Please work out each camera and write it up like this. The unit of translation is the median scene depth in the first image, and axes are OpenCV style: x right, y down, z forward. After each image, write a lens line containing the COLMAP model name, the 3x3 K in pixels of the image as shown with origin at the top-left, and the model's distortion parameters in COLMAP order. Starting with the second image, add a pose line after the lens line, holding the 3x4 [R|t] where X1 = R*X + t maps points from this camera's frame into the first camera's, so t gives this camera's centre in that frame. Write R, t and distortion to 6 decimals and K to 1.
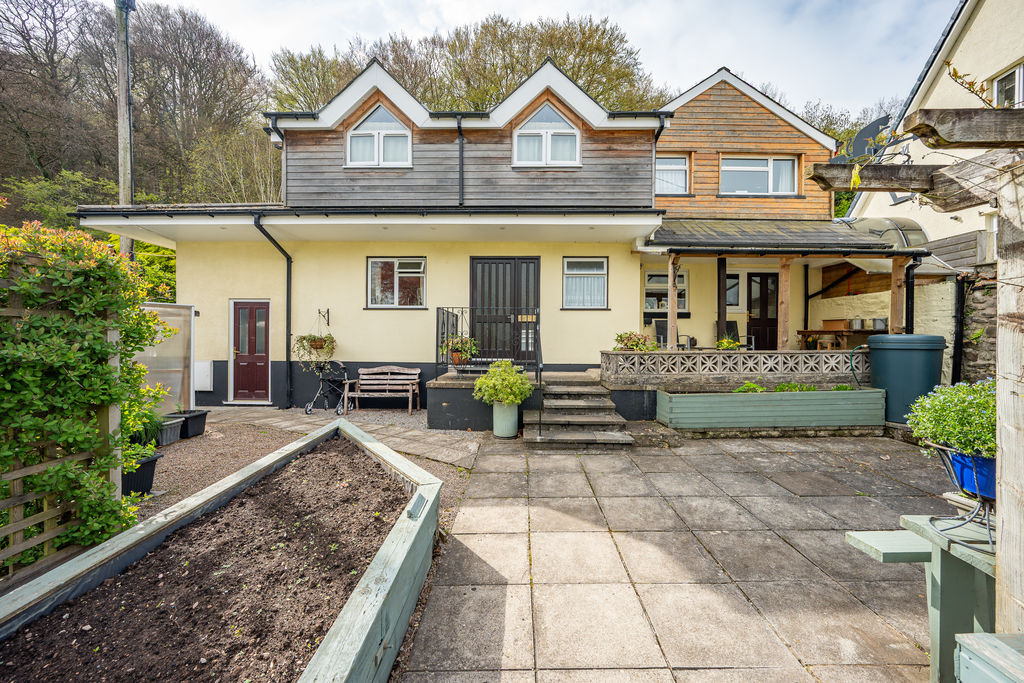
lens RADIAL K [[400.6, 0, 517.8], [0, 400.6, 338.3], [0, 0, 1]] dist [-0.004200, -0.000274]
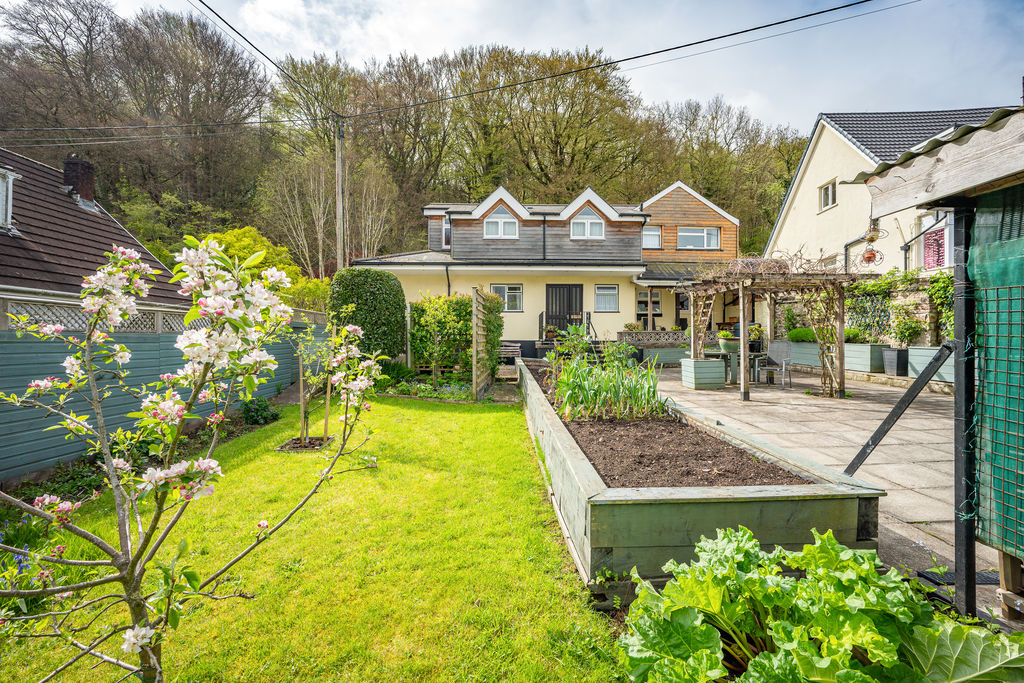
lens RADIAL K [[460.0, 0, 512.0], [0, 460.0, 341.5], [0, 0, 1]] dist [0.001386, 0.000291]
pose [[0.998936, -0.004041, 0.045945, -0.400520], [0.004090, 0.999991, -0.000954, 0.071412], [-0.045941, 0.001140, 0.998944, -1.223517]]
